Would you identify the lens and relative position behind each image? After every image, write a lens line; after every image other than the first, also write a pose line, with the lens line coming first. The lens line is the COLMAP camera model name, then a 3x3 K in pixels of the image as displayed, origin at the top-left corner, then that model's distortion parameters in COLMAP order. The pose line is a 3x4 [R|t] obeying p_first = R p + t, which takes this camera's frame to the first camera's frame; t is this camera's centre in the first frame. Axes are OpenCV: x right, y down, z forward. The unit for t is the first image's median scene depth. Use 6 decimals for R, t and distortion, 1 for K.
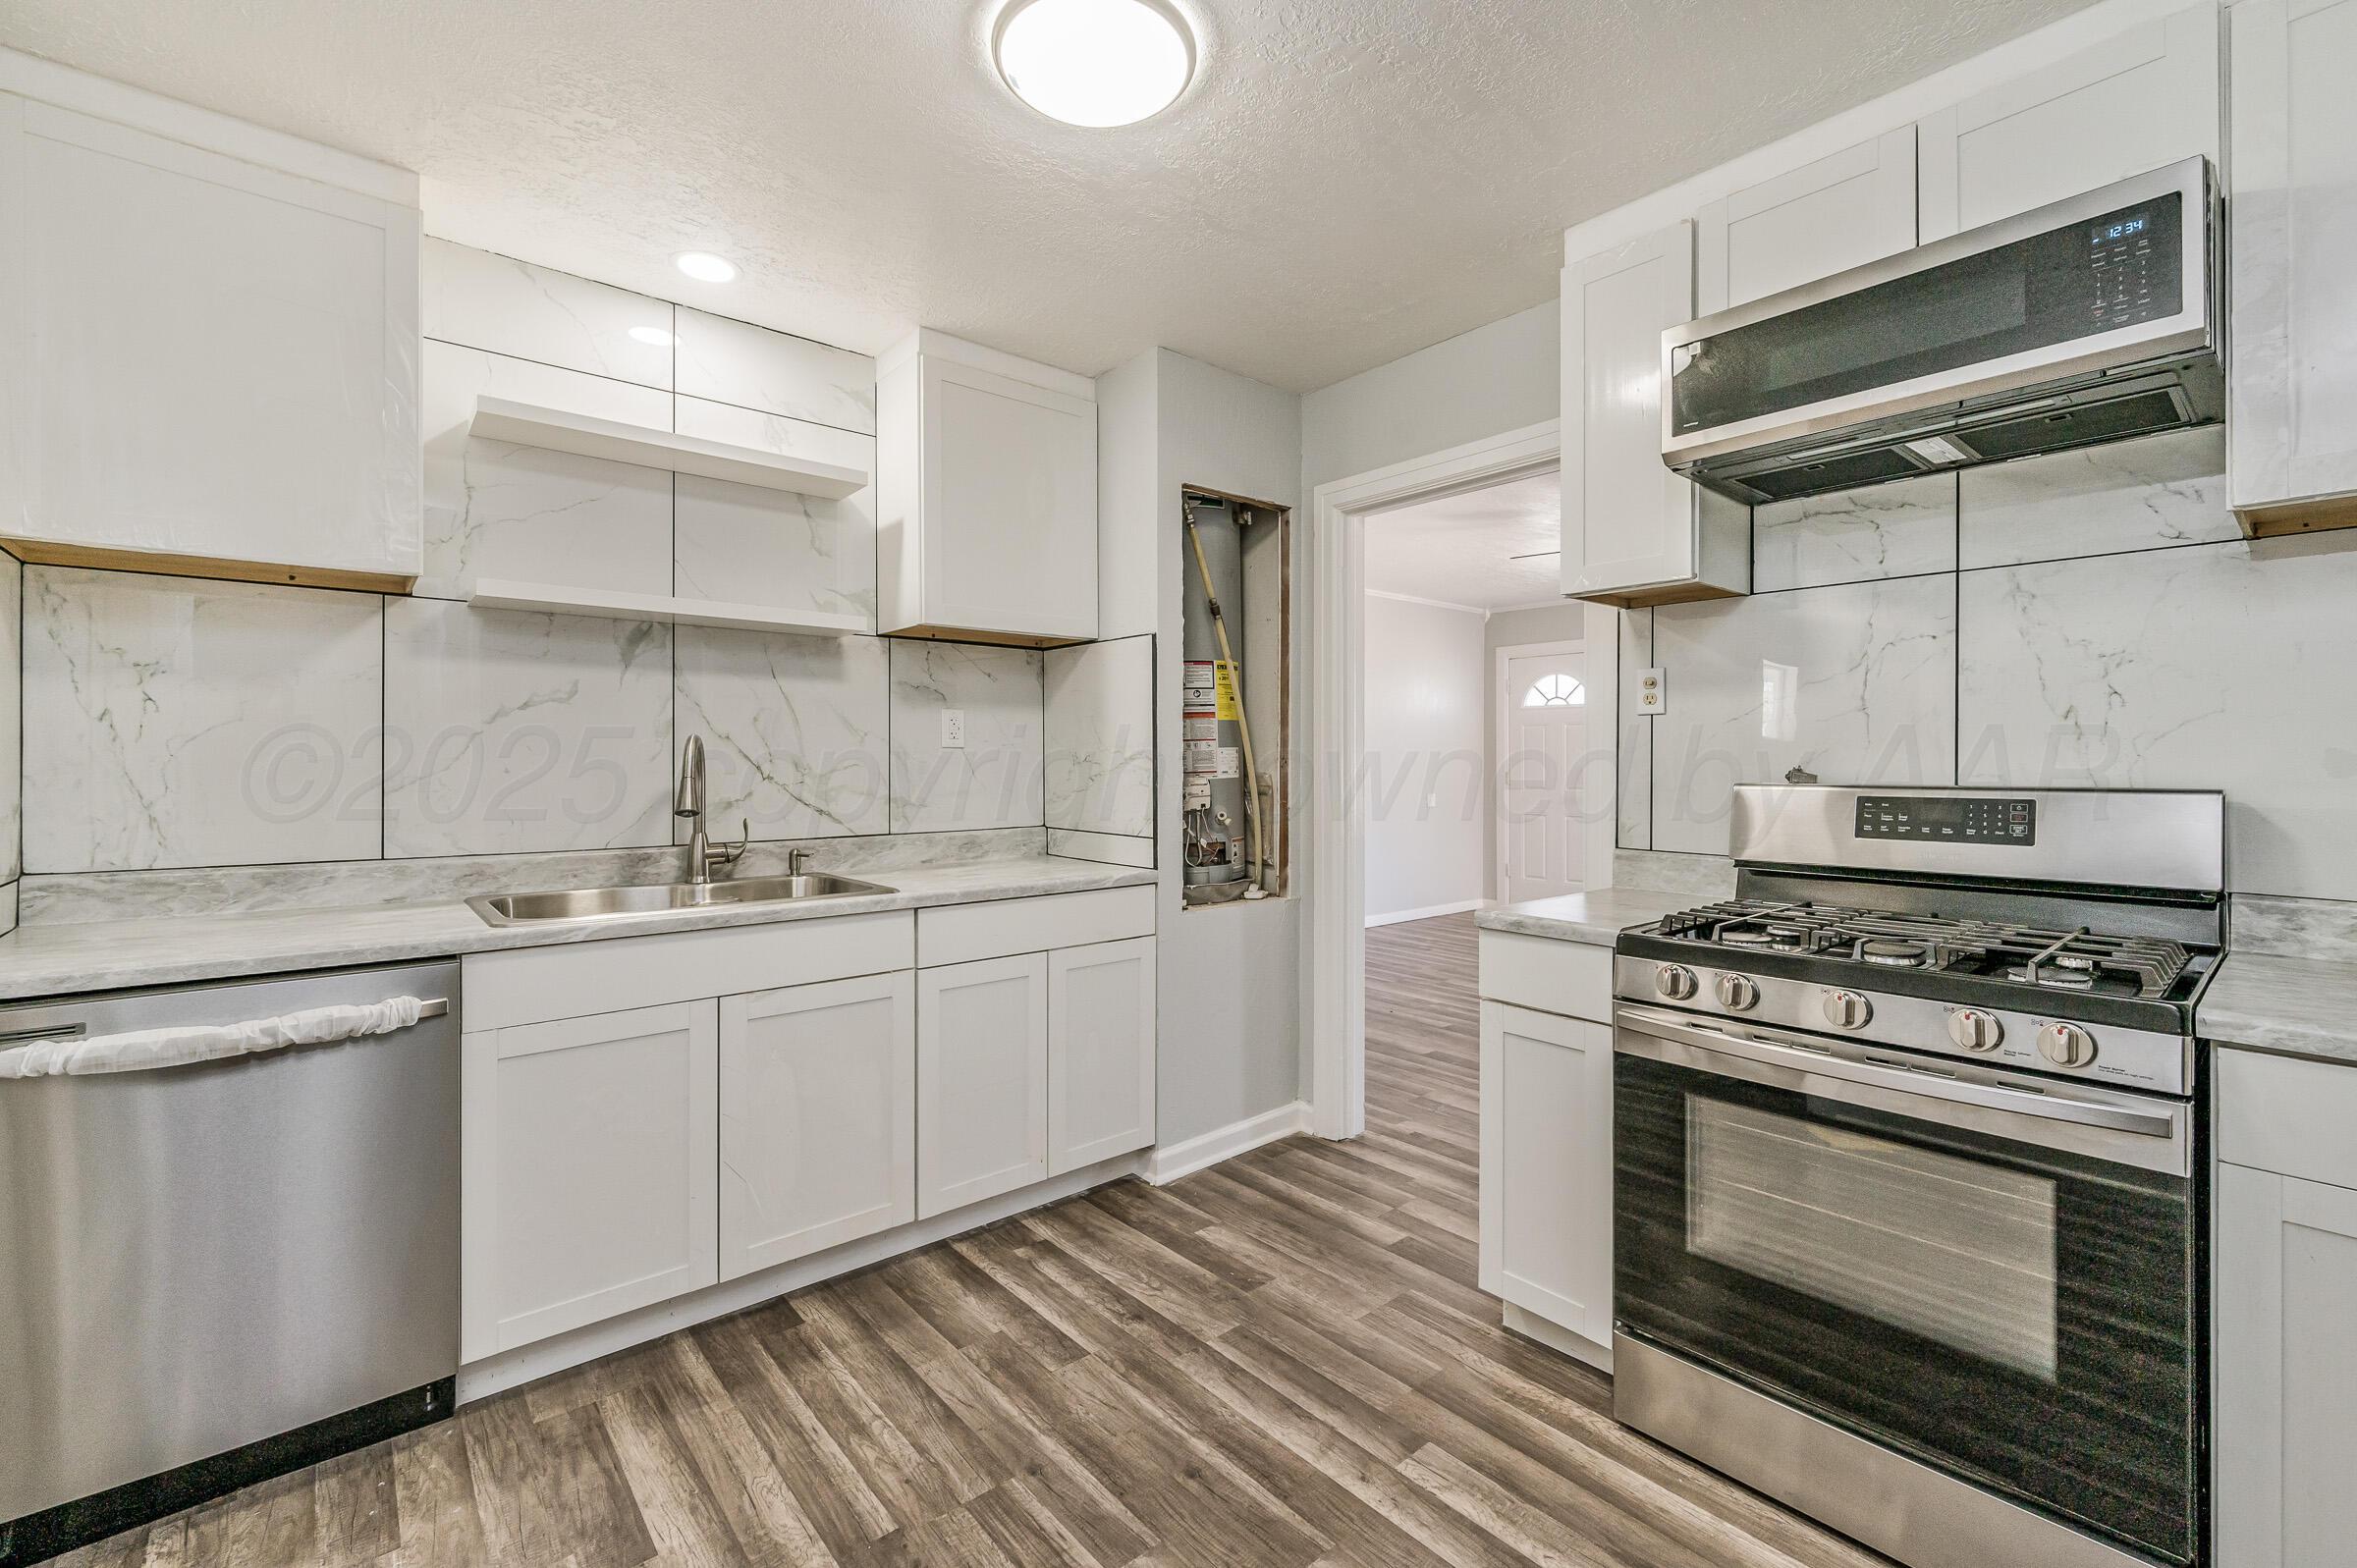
lens RADIAL K [[995.6, 0, 1180.1], [0, 995.6, 761.2], [0, 0, 1]] dist [0.000182, -0.000106]
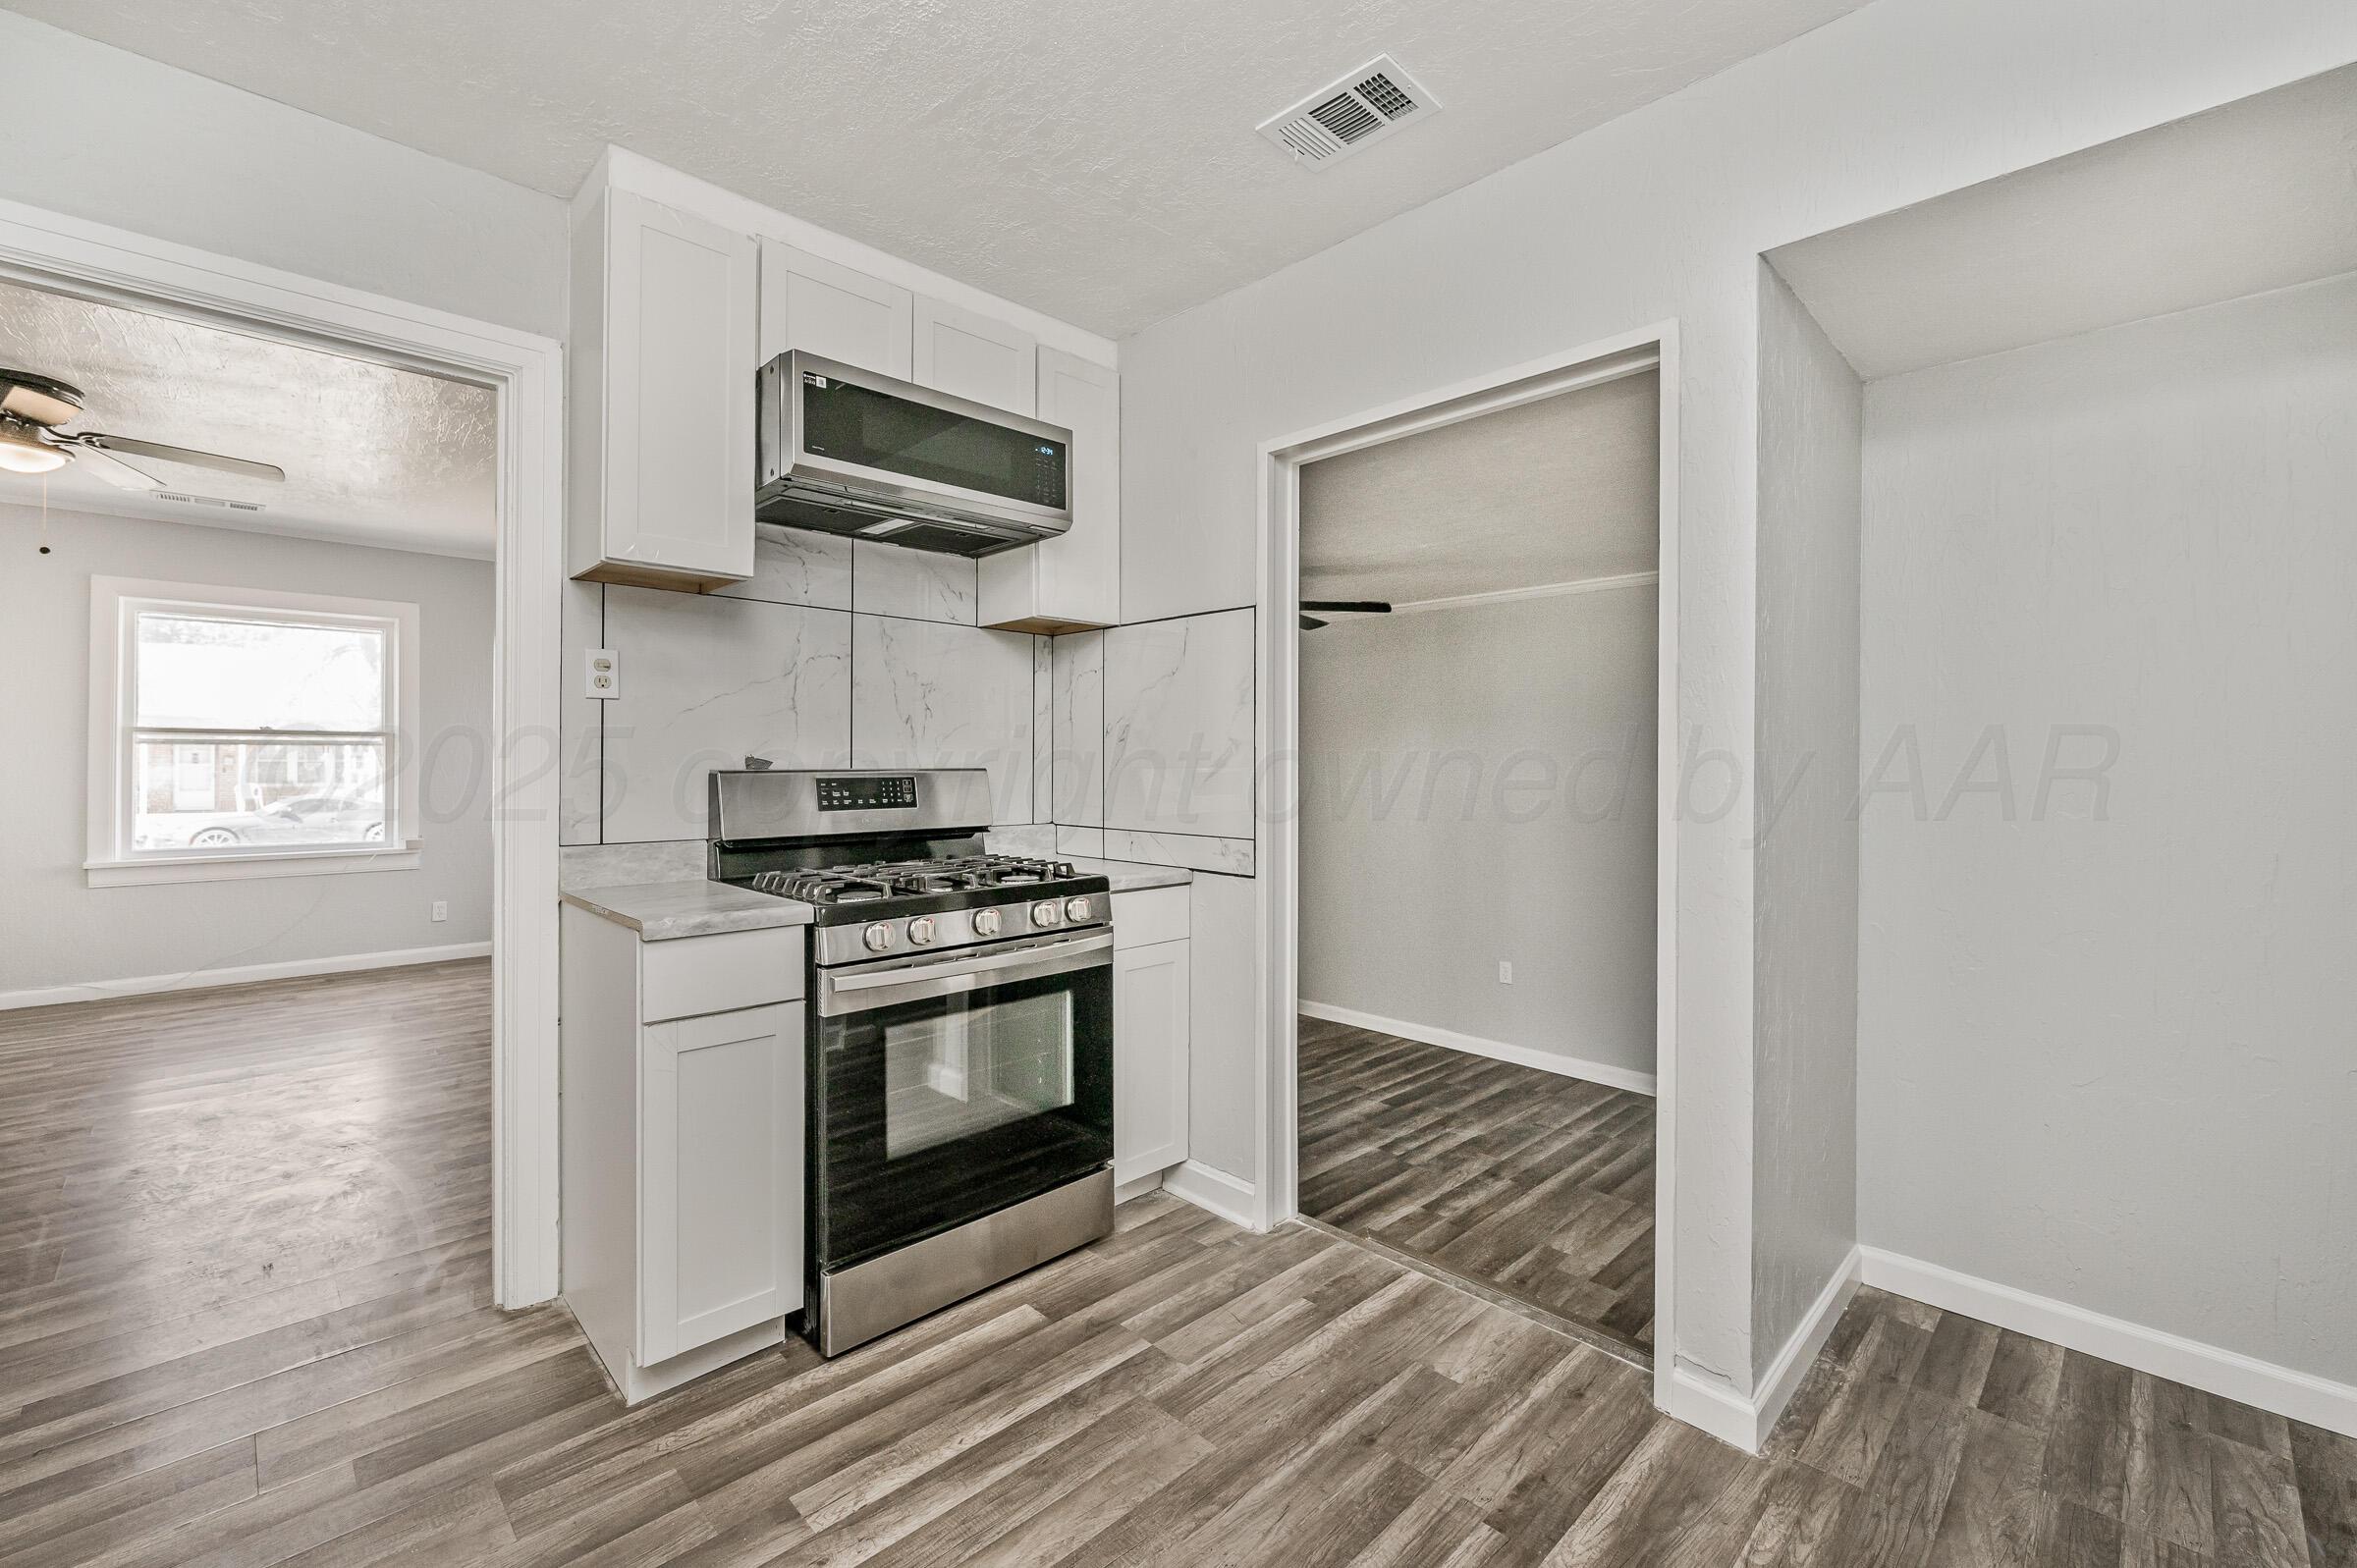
lens RADIAL K [[995.6, 0, 1180.1], [0, 995.6, 761.2], [0, 0, 1]] dist [0.000182, -0.000106]
pose [[-0.074763, -0.000572, 0.997201, -0.653158], [-0.003177, 0.999995, 0.000335, 0.012879], [-0.997196, -0.003143, -0.074764, 0.690695]]
